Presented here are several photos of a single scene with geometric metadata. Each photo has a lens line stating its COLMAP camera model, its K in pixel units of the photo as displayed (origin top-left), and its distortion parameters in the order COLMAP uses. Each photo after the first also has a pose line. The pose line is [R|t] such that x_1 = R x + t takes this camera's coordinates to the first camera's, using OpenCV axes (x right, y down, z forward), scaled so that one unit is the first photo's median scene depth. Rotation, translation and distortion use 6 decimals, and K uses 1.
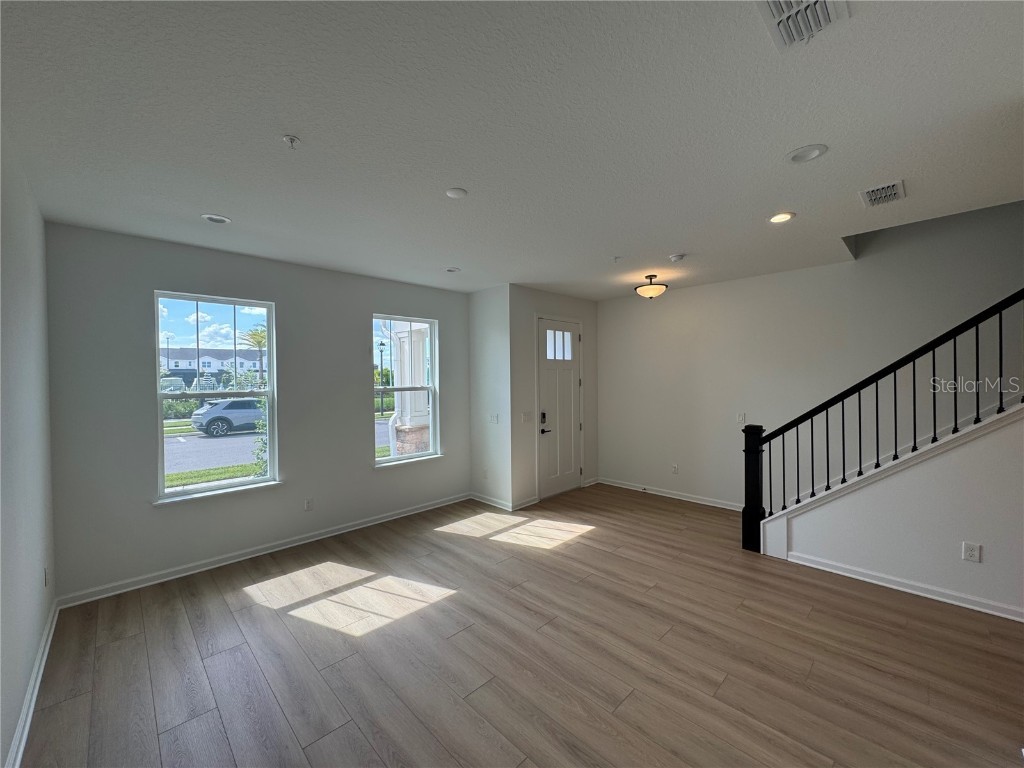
lens RADIAL K [[411.3, 0, 510.0], [0, 411.3, 382.0], [0, 0, 1]] dist [-0.001351, 0.000184]
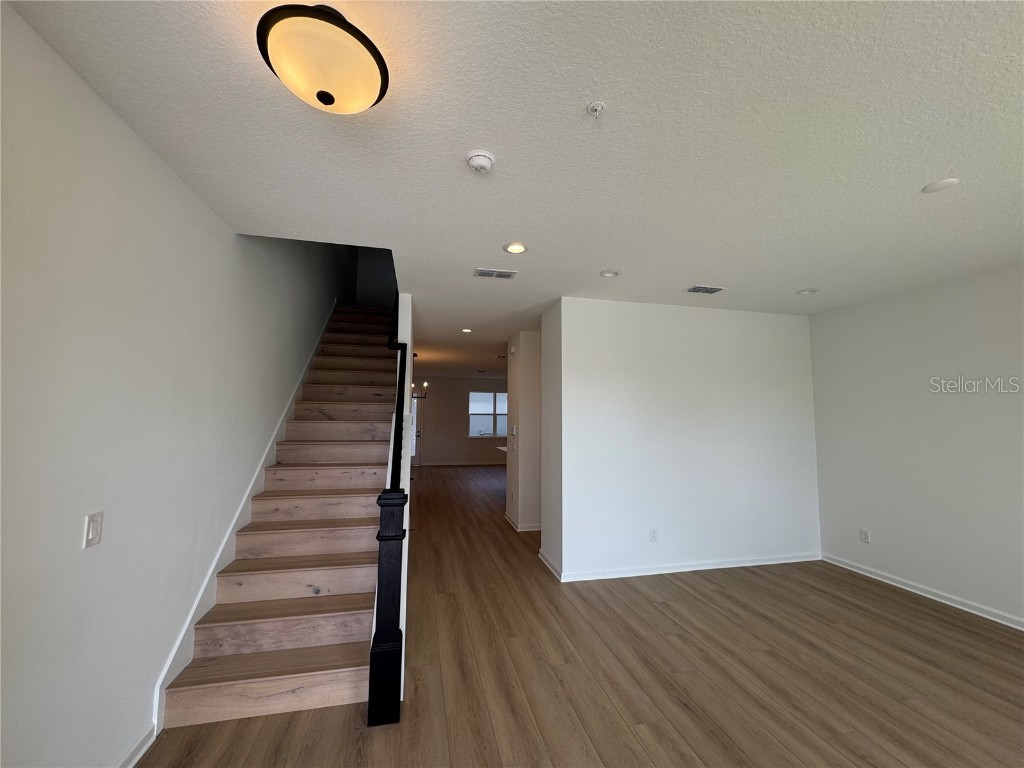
lens RADIAL K [[404.8, 0, 512.0], [0, 404.8, 384.0], [0, 0, 1]] dist [-0.001346, -0.000281]
pose [[-0.856202, 0.052559, 0.513962, 0.144415], [0.012266, 0.996599, -0.081481, 0.002546], [-0.516496, -0.063460, -0.853935, 1.490315]]
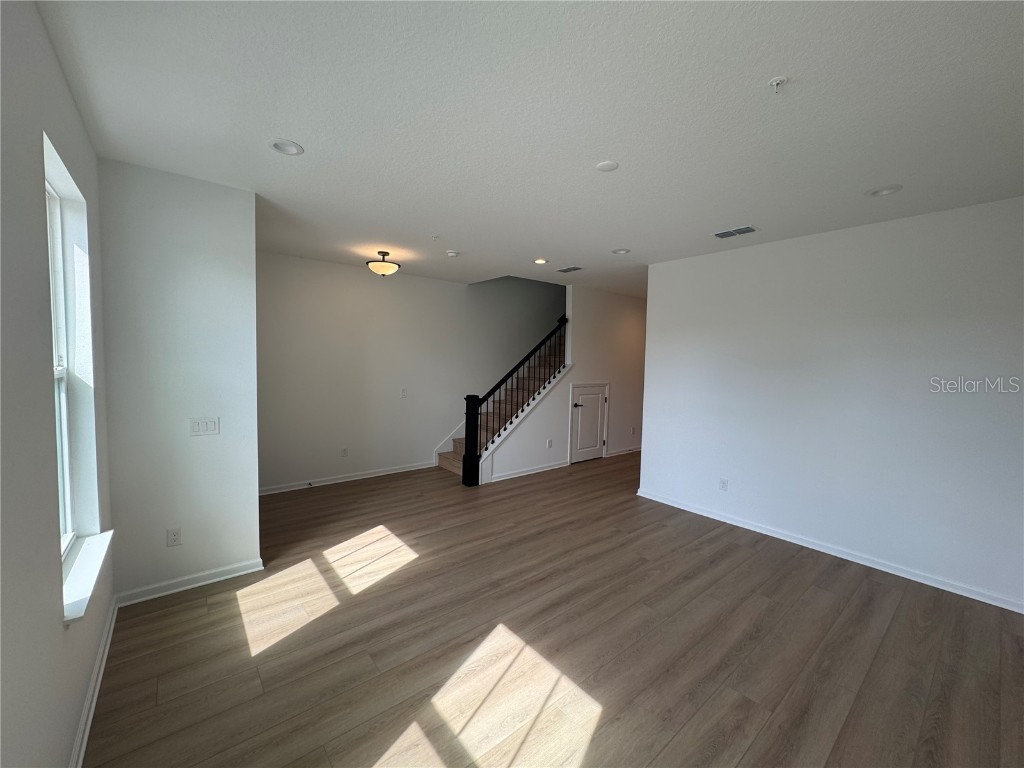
lens RADIAL K [[411.3, 0, 510.0], [0, 411.3, 382.0], [0, 0, 1]] dist [-0.001351, 0.000184]
pose [[0.078223, -0.041440, 0.996074, -0.795280], [-0.011890, 0.999026, 0.042496, 0.002030], [-0.996865, -0.015167, 0.077654, 0.809502]]
